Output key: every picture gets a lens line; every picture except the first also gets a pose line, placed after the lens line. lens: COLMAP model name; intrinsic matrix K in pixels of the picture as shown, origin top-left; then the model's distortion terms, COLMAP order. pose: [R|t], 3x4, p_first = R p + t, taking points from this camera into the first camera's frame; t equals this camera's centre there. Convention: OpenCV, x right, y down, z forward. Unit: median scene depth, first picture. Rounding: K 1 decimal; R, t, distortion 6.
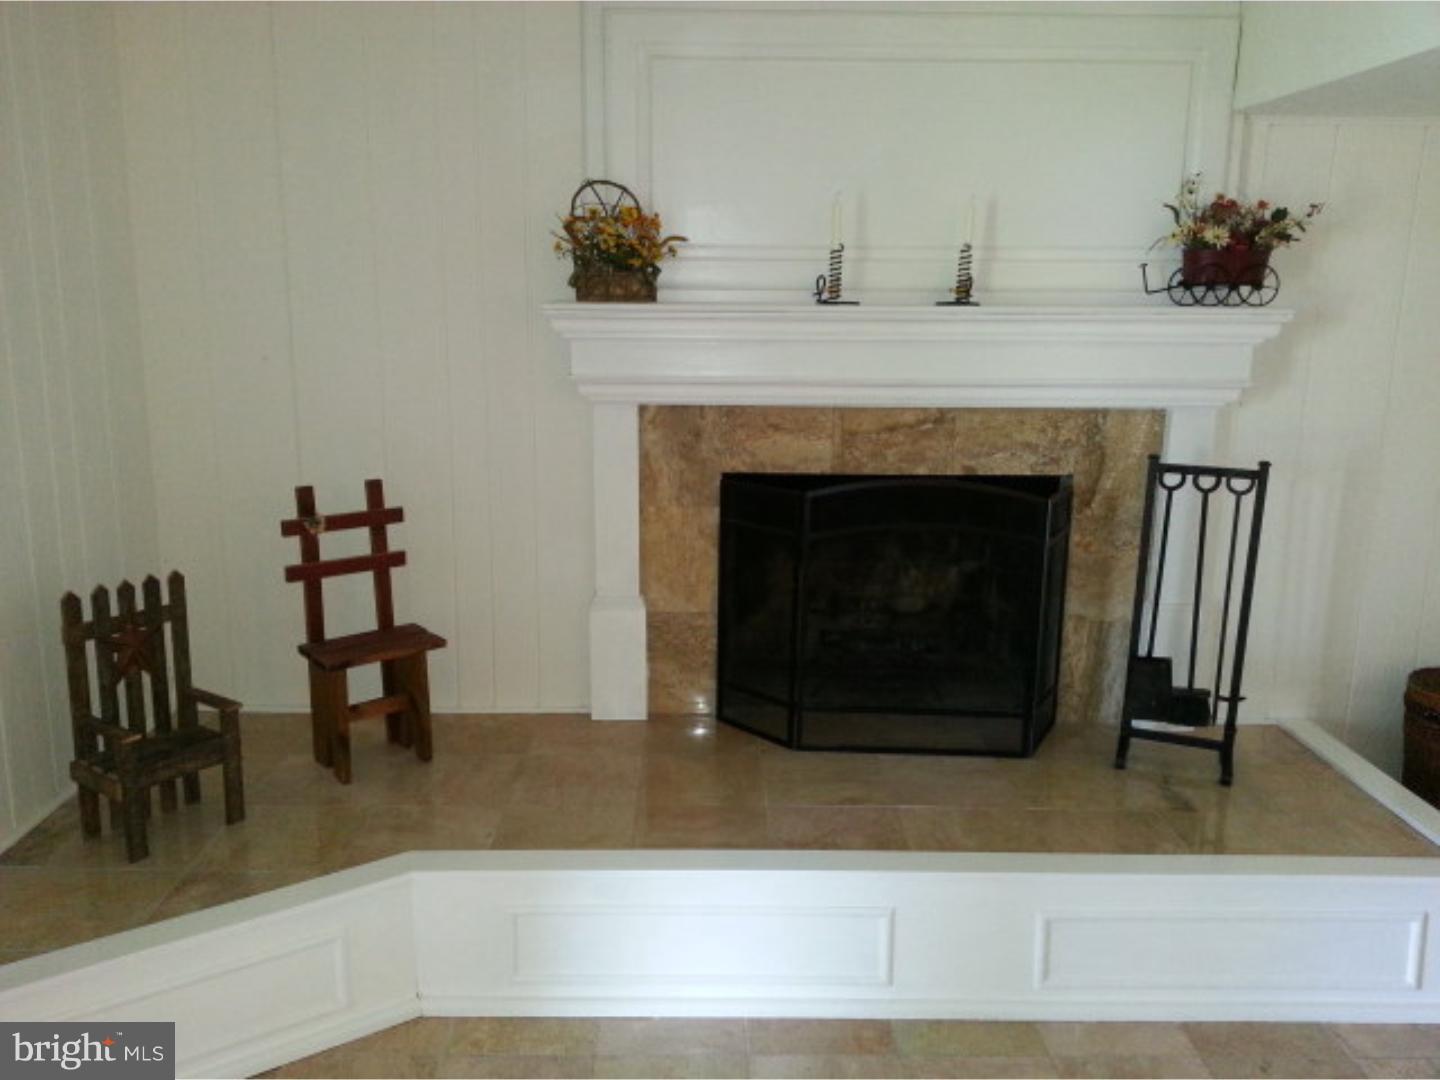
lens RADIAL K [[1250.3, 0, 698.3], [0, 1250.3, 582.6], [0, 0, 1]] dist [0.086702, -0.144125]
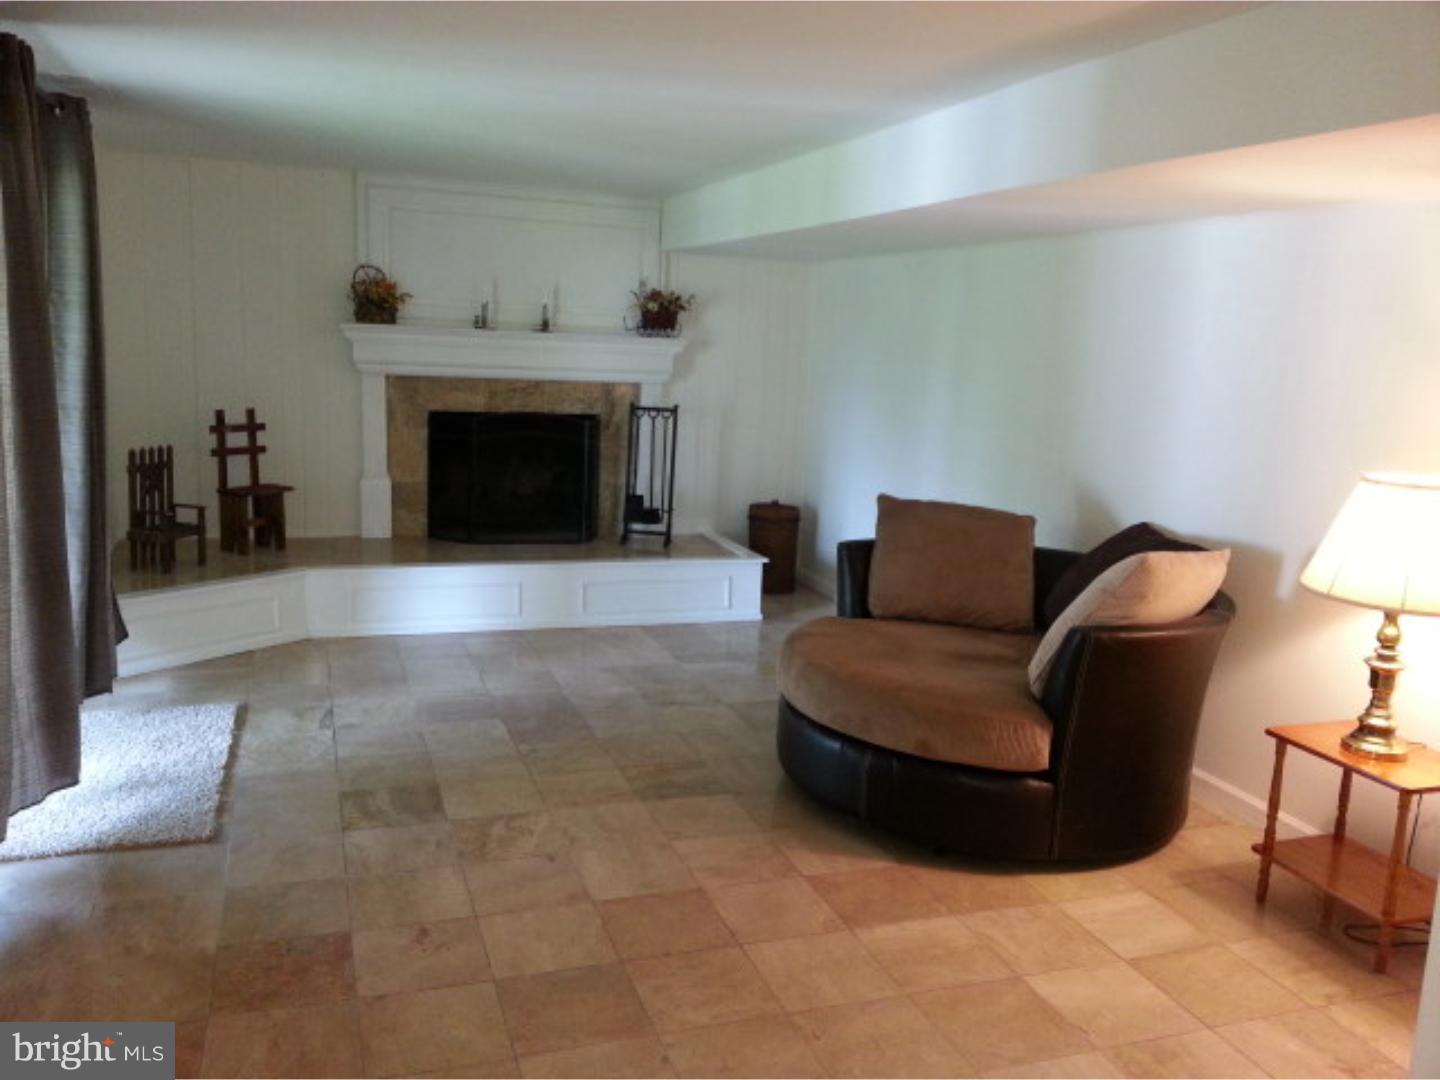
lens RADIAL K [[1186.4, 0, 711.3], [0, 1186.4, 539.0], [0, 0, 1]] dist [0.075959, -0.112745]
pose [[0.948904, -0.020963, 0.314866, -0.167941], [0.035270, 0.998585, -0.039809, 0.223781], [-0.313586, 0.048880, 0.948301, -1.001276]]
